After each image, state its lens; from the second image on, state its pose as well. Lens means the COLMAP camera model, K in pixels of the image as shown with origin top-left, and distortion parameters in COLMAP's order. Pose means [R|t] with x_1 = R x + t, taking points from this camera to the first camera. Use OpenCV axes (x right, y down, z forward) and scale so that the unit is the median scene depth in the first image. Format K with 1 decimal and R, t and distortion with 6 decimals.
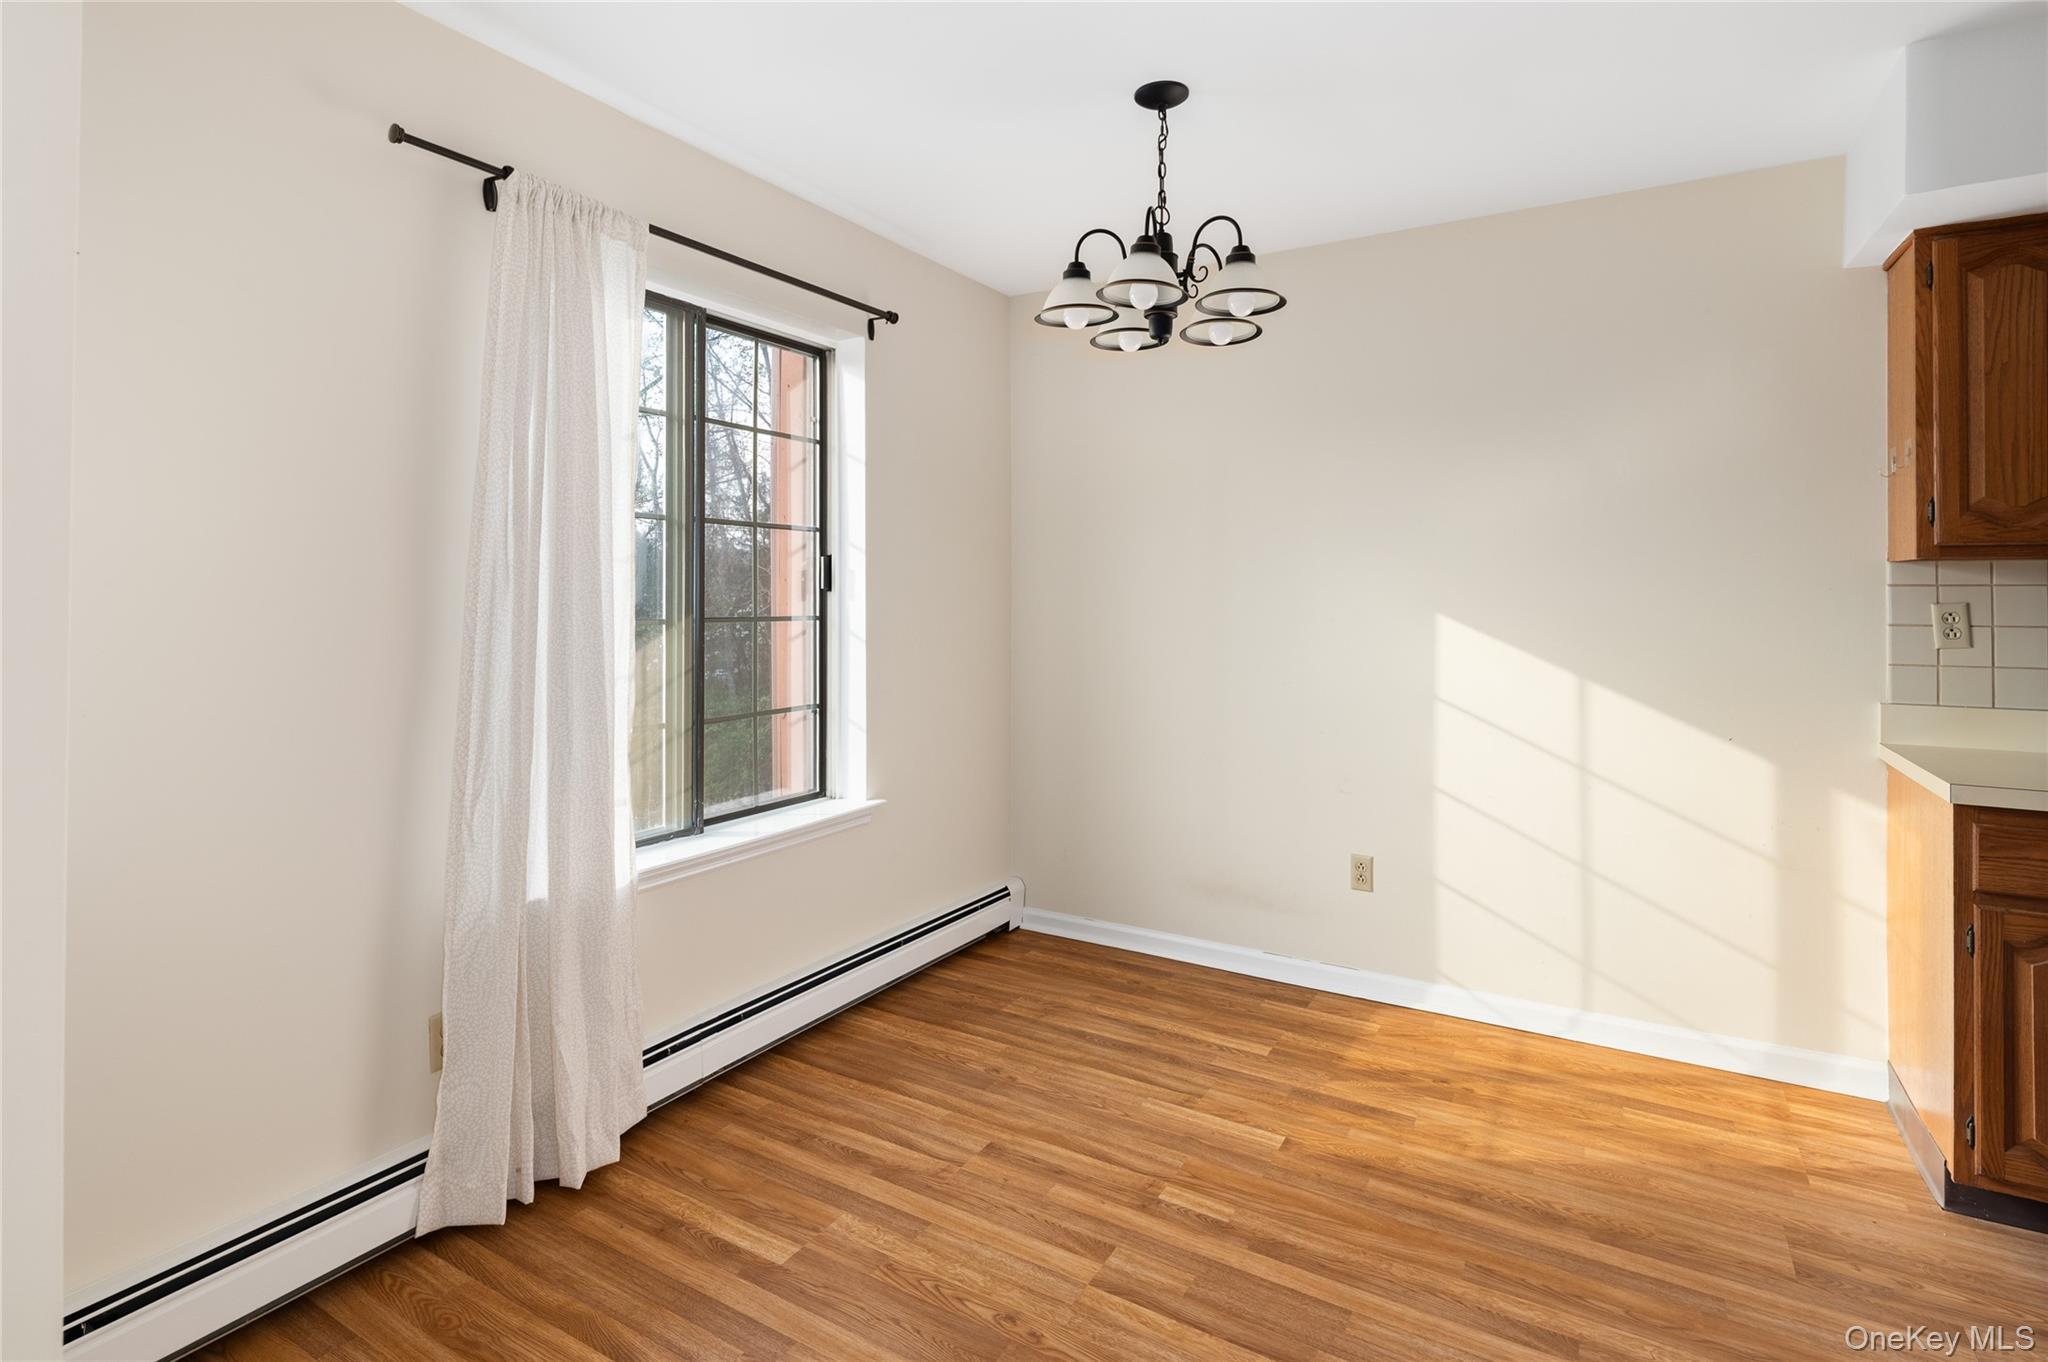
lens RADIAL K [[995.3, 0, 1019.3], [0, 995.3, 597.4], [0, 0, 1]] dist [0.005683, -0.003463]
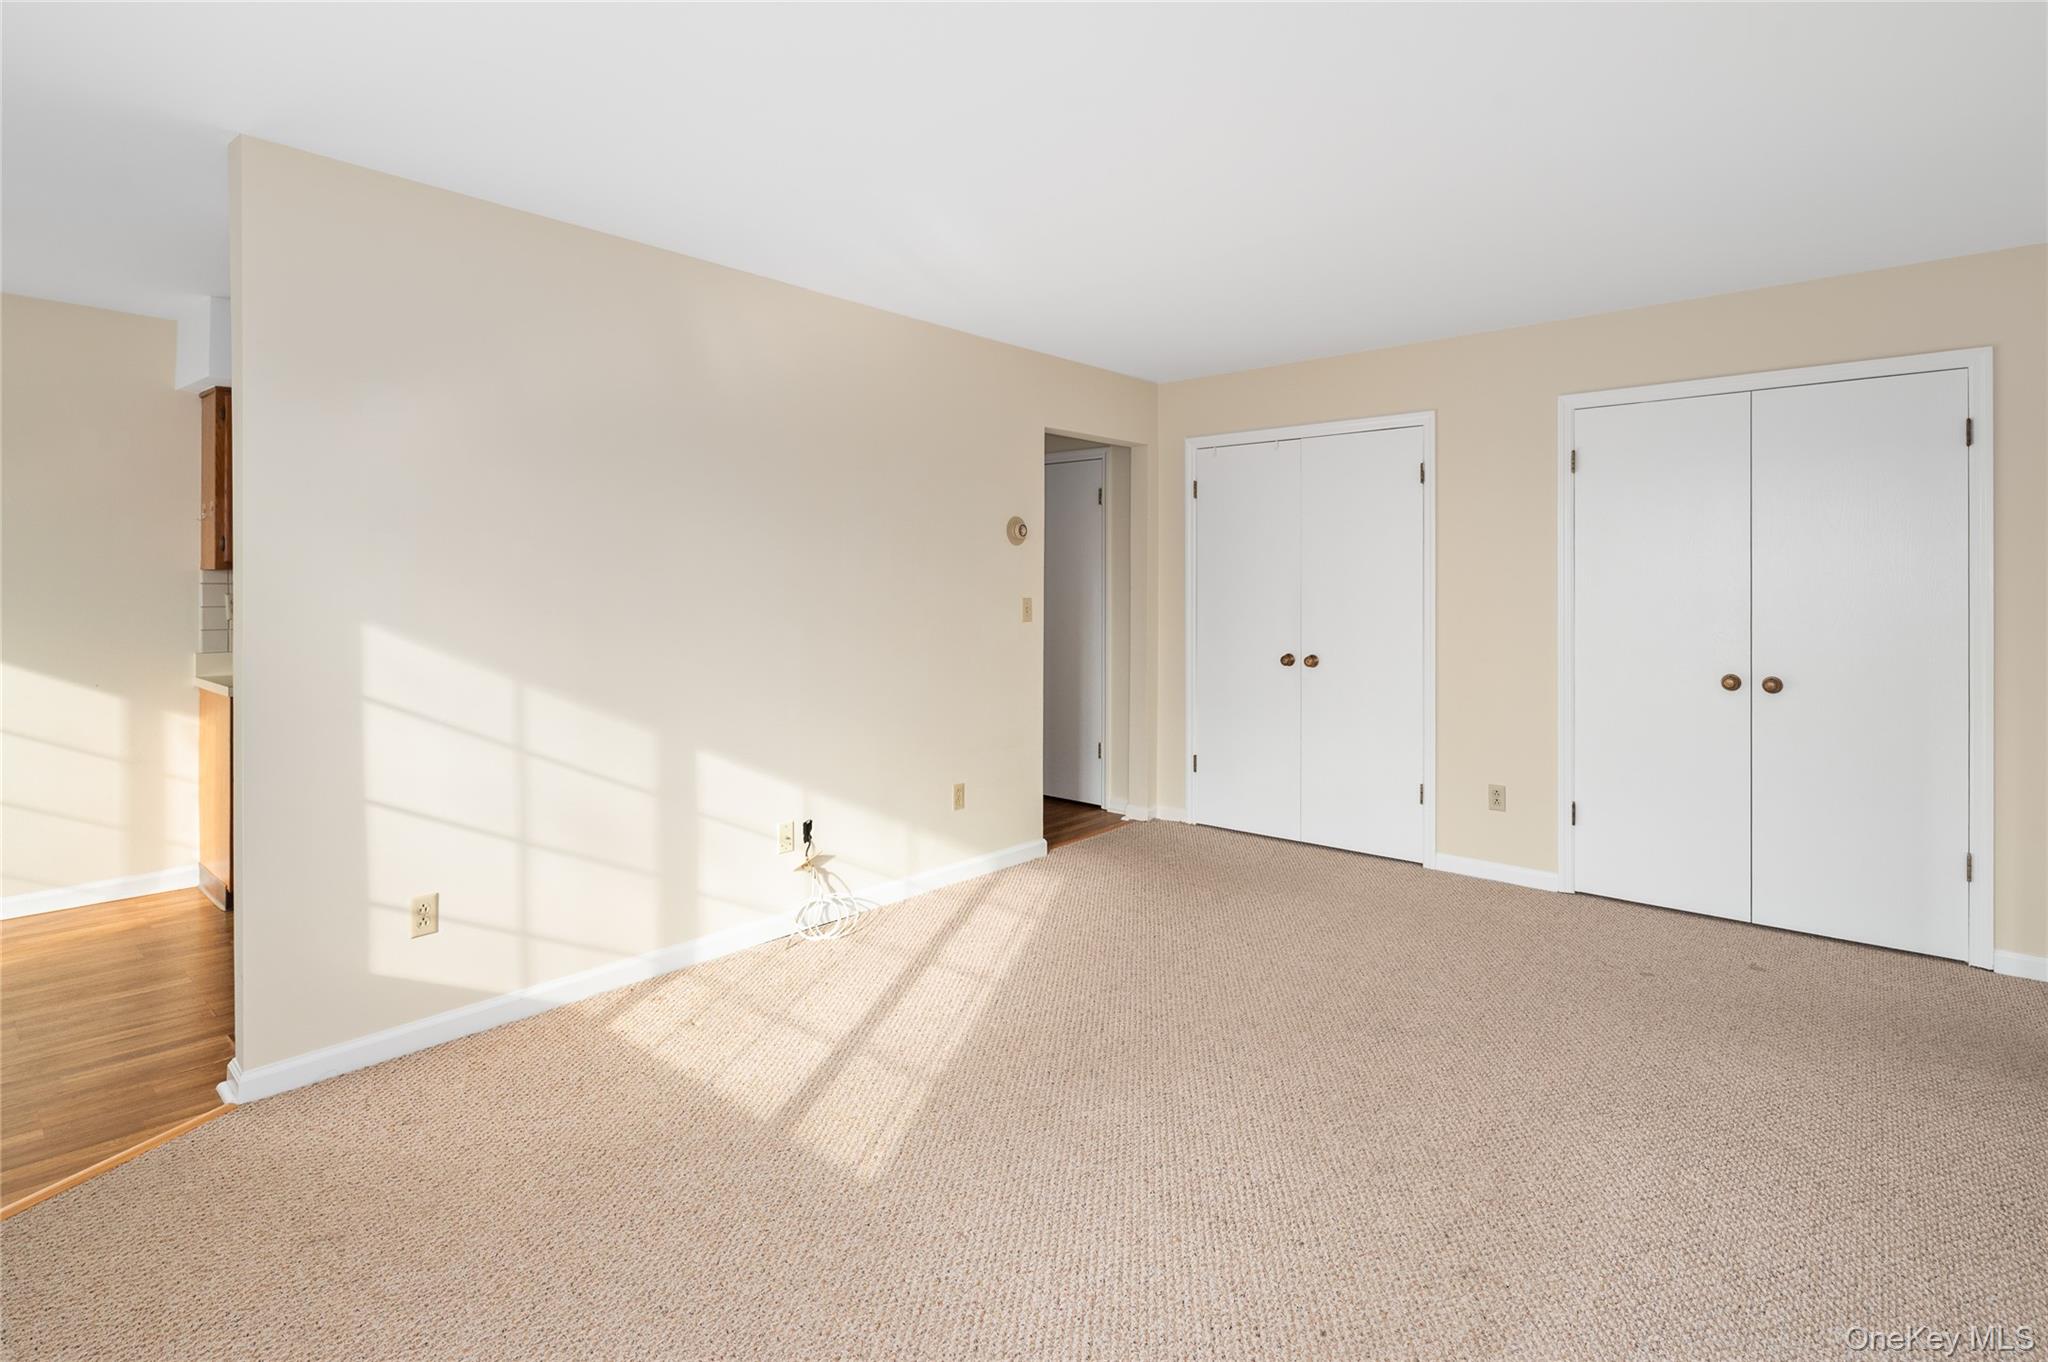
lens RADIAL K [[995.3, 0, 1014.1], [0, 995.3, 575.5], [0, 0, 1]] dist [0.005683, -0.003463]
pose [[0.171061, 0.007531, 0.985232, -0.620825], [-0.004820, 0.999965, -0.006807, -0.005669], [-0.985249, -0.003584, 0.171091, -0.718514]]
